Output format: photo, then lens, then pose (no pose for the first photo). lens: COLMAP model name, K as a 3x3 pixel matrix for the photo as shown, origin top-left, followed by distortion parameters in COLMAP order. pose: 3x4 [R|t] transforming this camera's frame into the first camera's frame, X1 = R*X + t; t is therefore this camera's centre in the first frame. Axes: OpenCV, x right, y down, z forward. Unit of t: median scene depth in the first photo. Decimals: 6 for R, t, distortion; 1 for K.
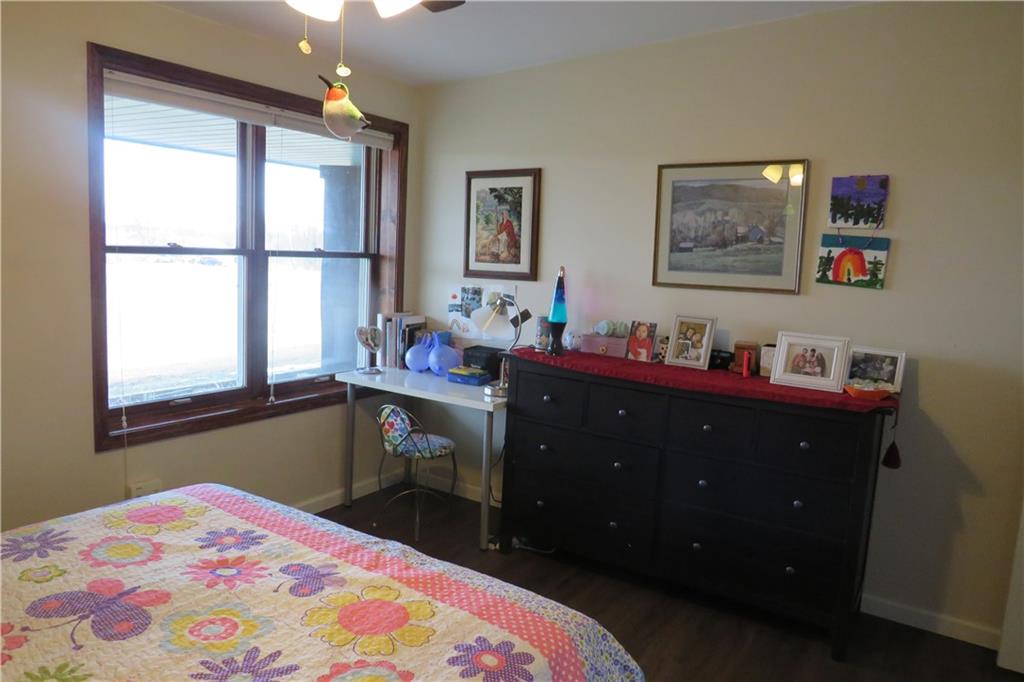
lens RADIAL K [[721.5, 0, 508.3], [0, 721.5, 343.6], [0, 0, 1]] dist [-0.030863, 0.008128]
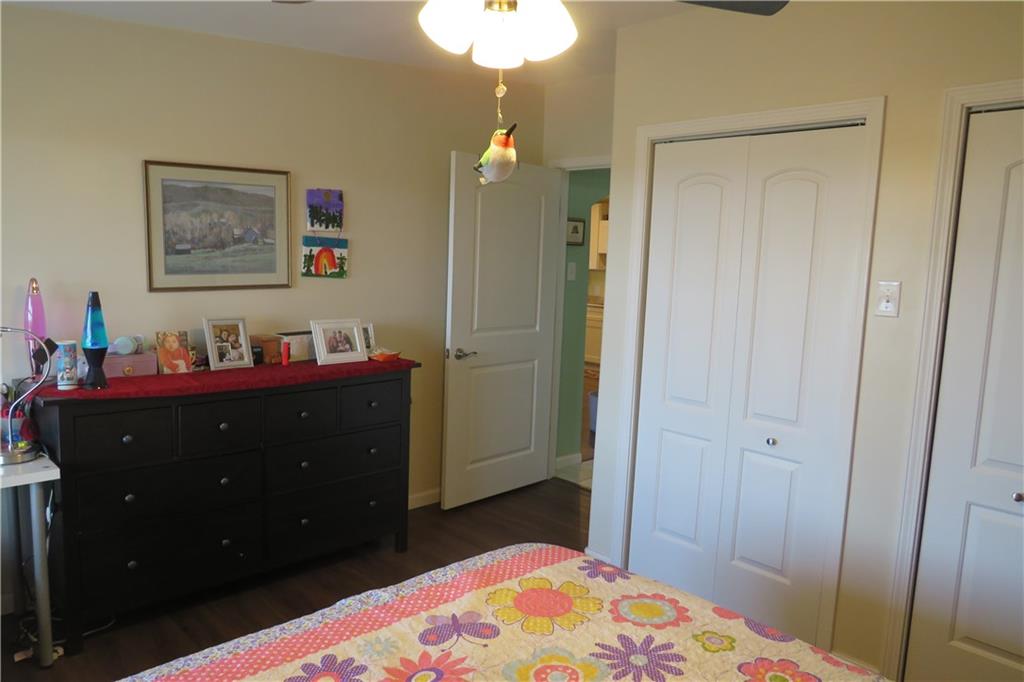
lens RADIAL K [[721.5, 0, 503.1], [0, 721.5, 338.8], [0, 0, 1]] dist [-0.030863, 0.008128]
pose [[0.234872, -0.156121, 0.959407, -0.640050], [0.111111, 0.984860, 0.133062, -0.102863], [-0.965655, 0.075348, 0.248663, 0.379936]]
